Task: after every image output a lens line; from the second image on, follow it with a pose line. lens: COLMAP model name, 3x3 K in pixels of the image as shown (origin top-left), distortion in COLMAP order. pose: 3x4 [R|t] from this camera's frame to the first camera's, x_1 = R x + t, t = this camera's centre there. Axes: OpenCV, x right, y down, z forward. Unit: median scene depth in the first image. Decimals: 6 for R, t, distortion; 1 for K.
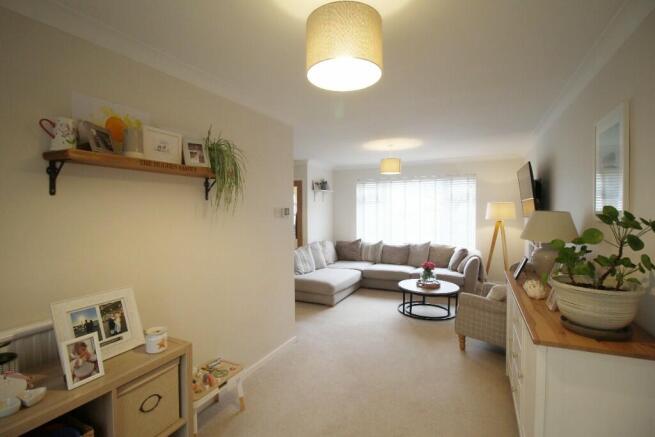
lens RADIAL K [[307.5, 0, 329.1], [0, 307.5, 216.5], [0, 0, 1]] dist [0.000418, -0.000304]
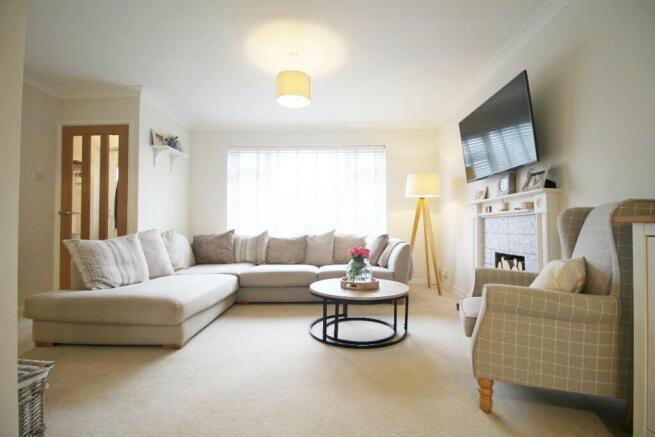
lens RADIAL K [[307.5, 0, 329.1], [0, 307.5, 216.5], [0, 0, 1]] dist [0.000418, -0.000304]
pose [[0.908652, 0.016595, 0.417225, 0.014895], [0.005054, 0.998700, -0.050730, 0.090362], [-0.417524, 0.048204, 0.907386, 0.362430]]
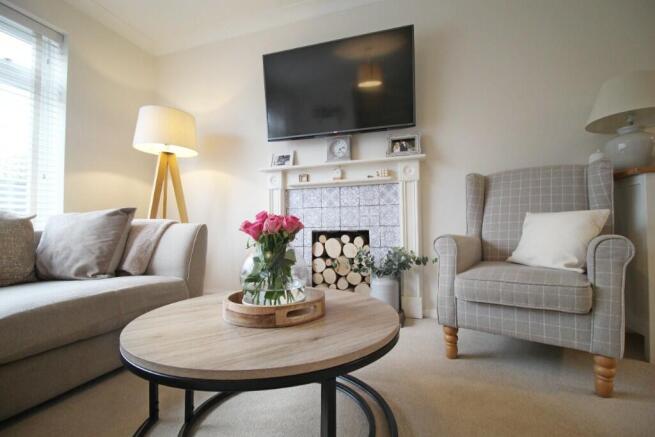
lens RADIAL K [[307.5, 0, 329.1], [0, 307.5, 216.5], [0, 0, 1]] dist [0.000418, -0.000304]
pose [[-0.100674, 0.032118, 0.994401, 0.058464], [0.025422, 0.999236, -0.029700, 0.119927], [-0.994595, 0.022290, -0.101413, 0.742739]]
